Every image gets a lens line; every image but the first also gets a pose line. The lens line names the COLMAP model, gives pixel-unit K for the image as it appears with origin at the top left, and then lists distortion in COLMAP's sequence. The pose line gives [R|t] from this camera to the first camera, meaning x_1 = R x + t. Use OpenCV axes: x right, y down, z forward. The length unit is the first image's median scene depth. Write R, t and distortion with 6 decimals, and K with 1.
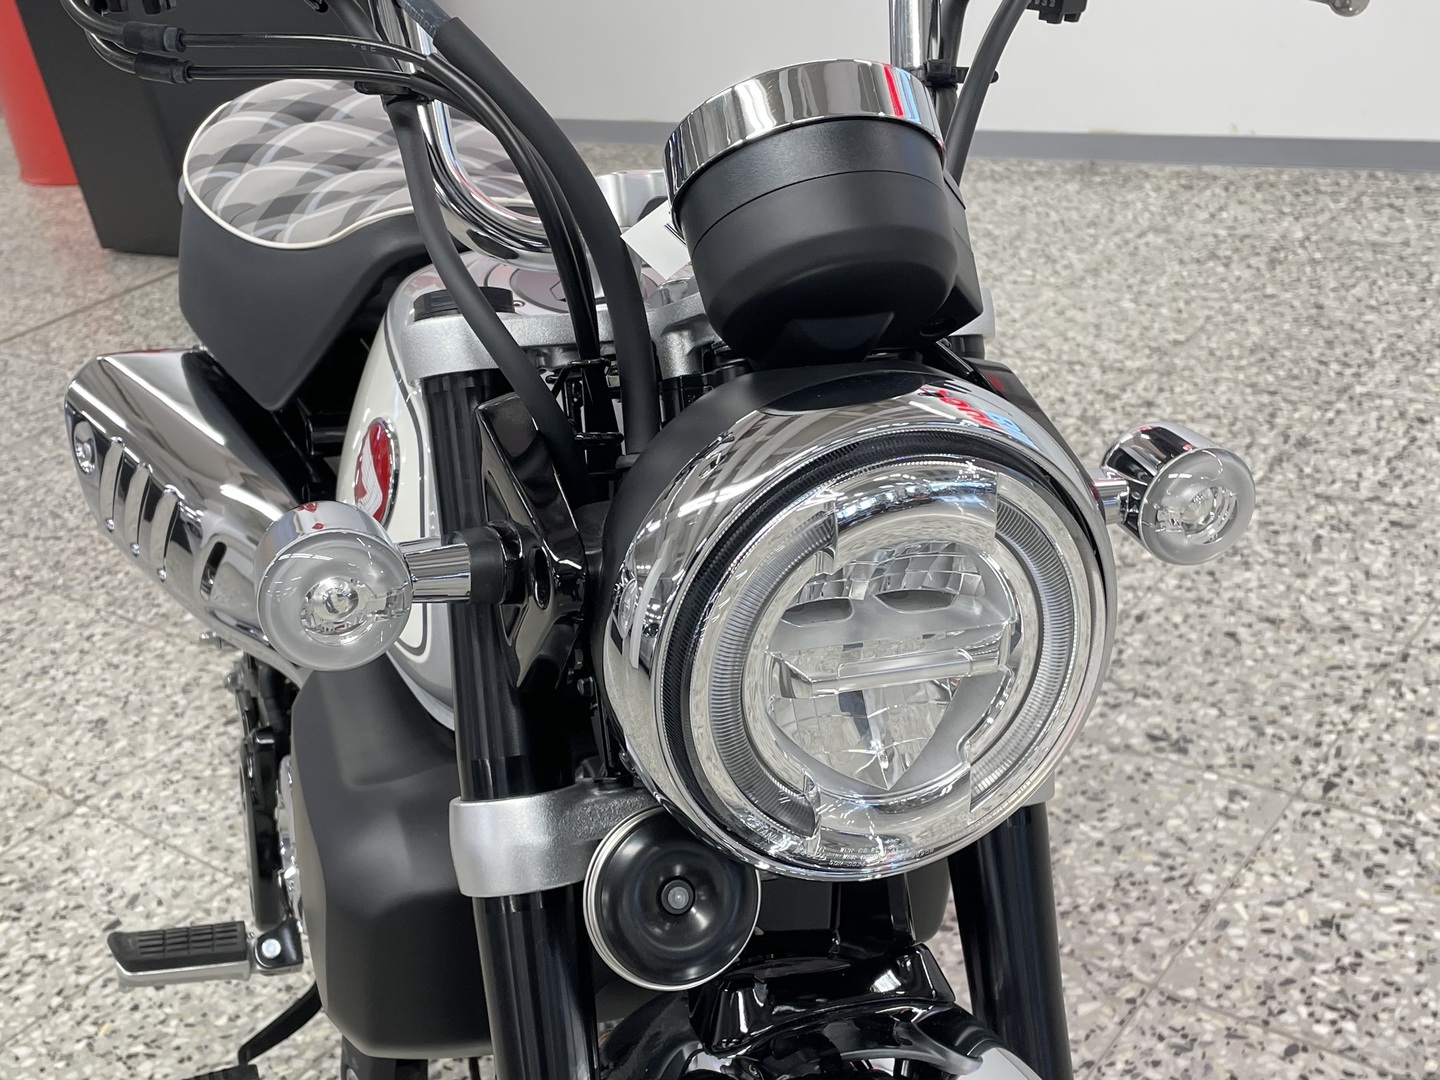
lens RADIAL K [[1702.9, 0, 725.4], [0, 1702.9, 541.5], [0, 0, 1]] dist [0.058626, 0.000000]
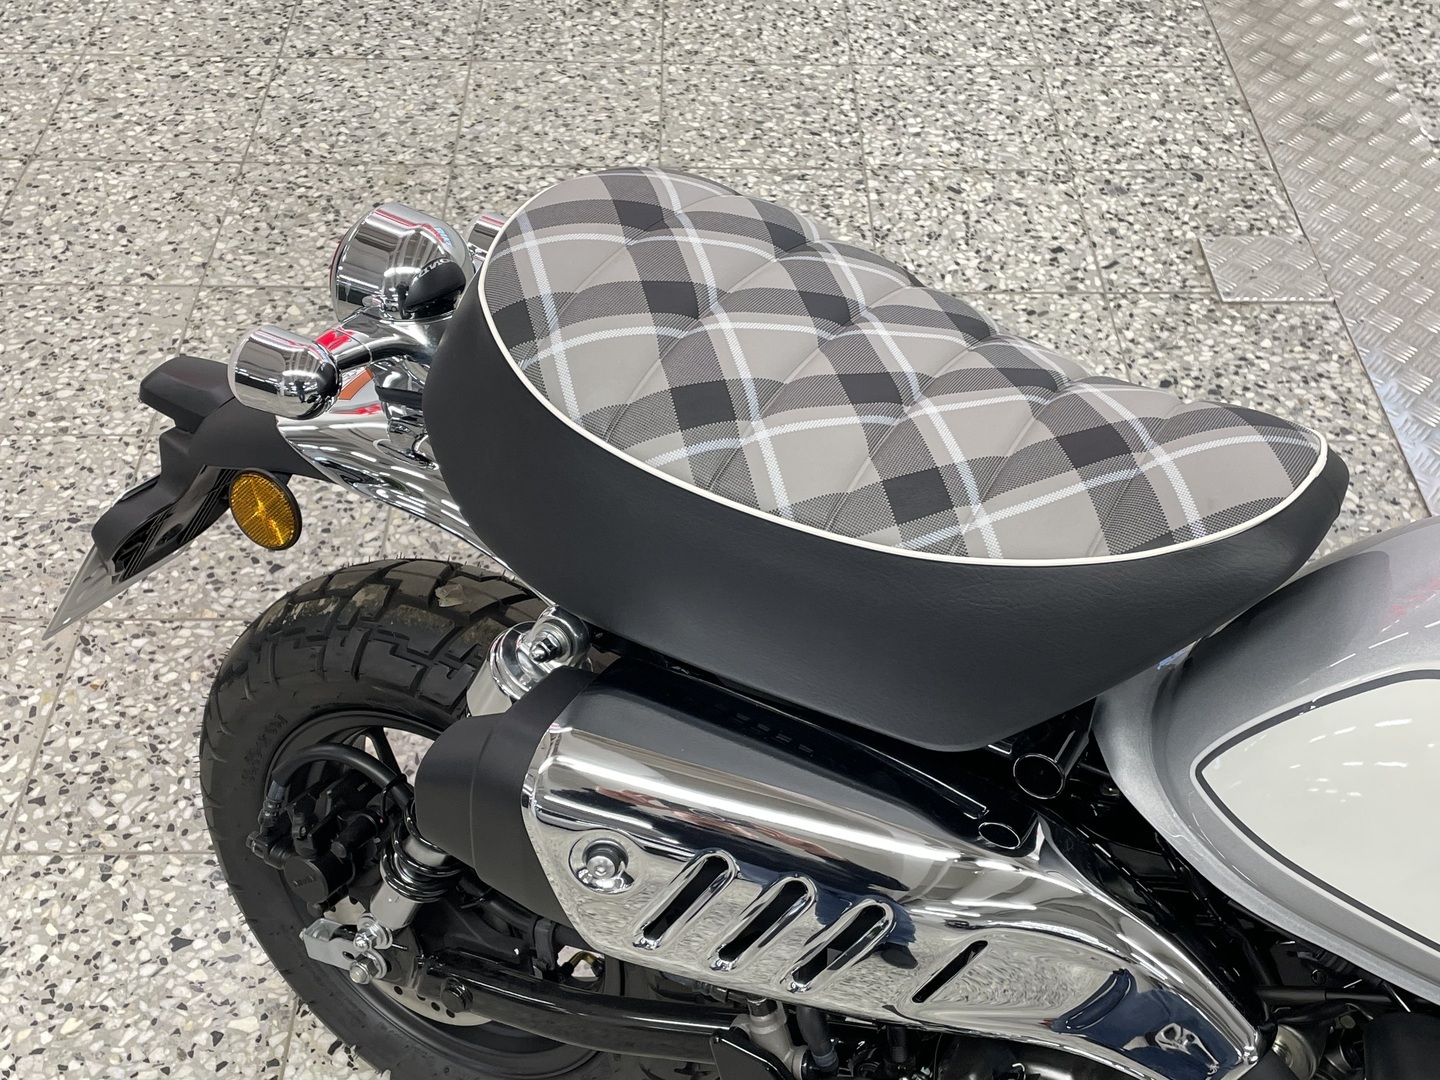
lens RADIAL K [[1702.9, 0, 720.5], [0, 1702.9, 554.0], [0, 0, 1]] dist [0.058626, 0.000000]
pose [[0.760403, -0.318015, 0.566264, -0.442784], [0.163119, 0.937480, 0.307447, -0.243569], [-0.628633, -0.141416, 0.764736, 0.287789]]
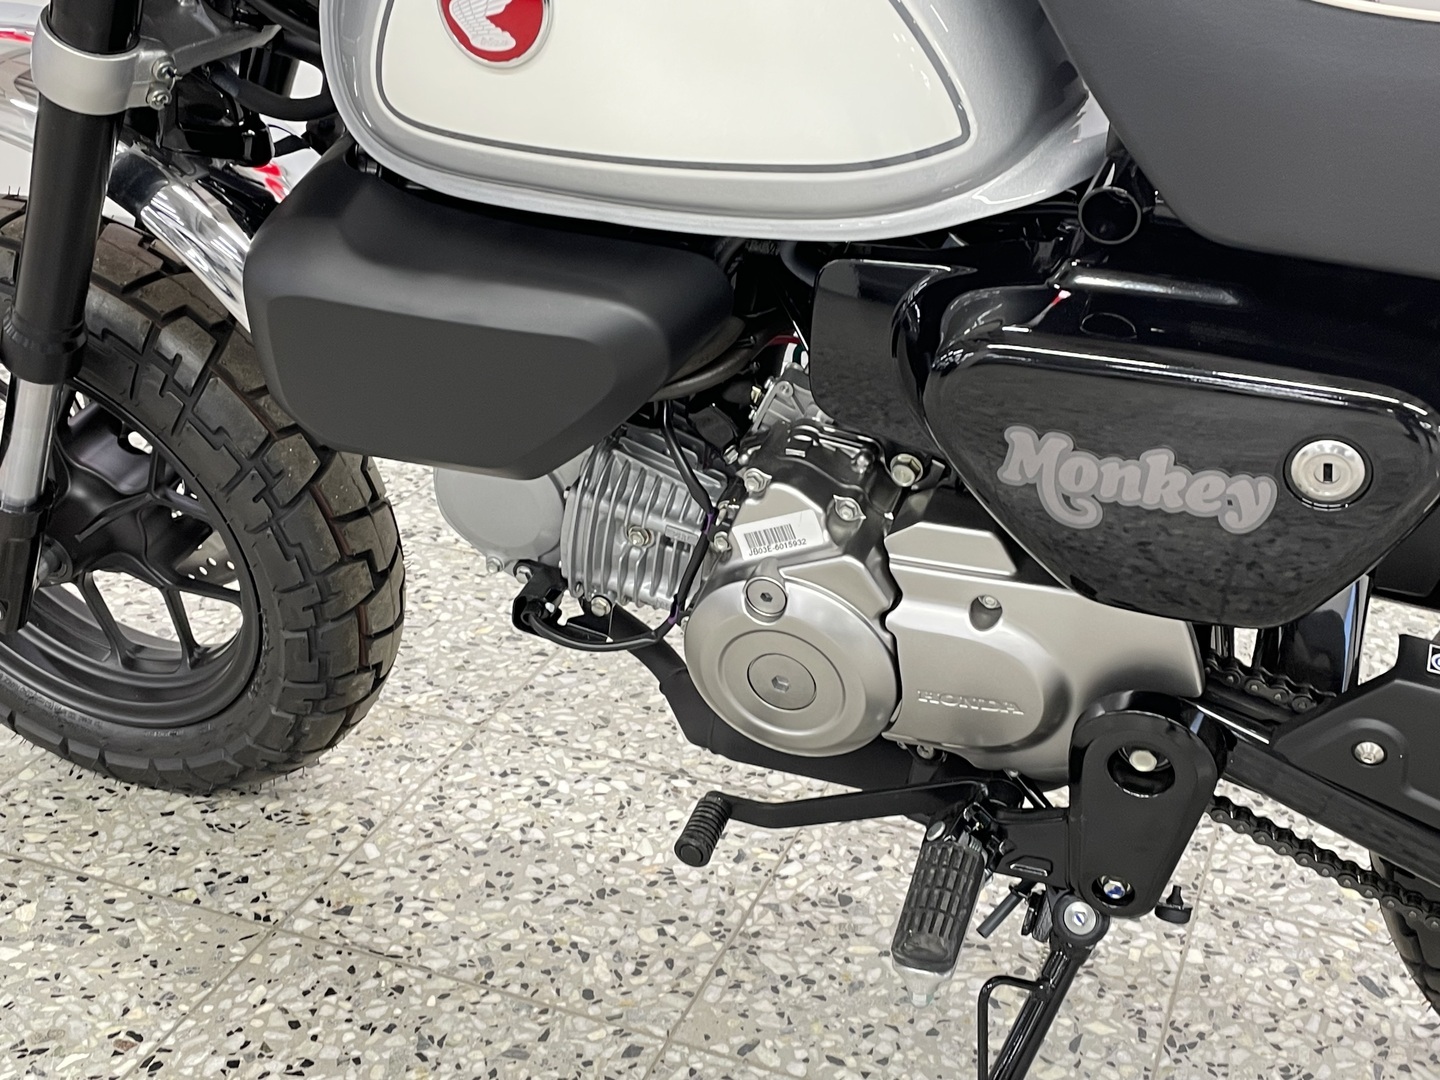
lens RADIAL K [[1825.4, 0, 725.6], [0, 1825.4, 558.5], [0, 0, 1]] dist [0.074036, 0.000000]
pose [[0.935441, 0.041850, 0.350997, 0.028730], [-0.026353, 0.998460, -0.048815, -0.193885], [-0.352499, 0.036414, 0.935103, 0.637839]]
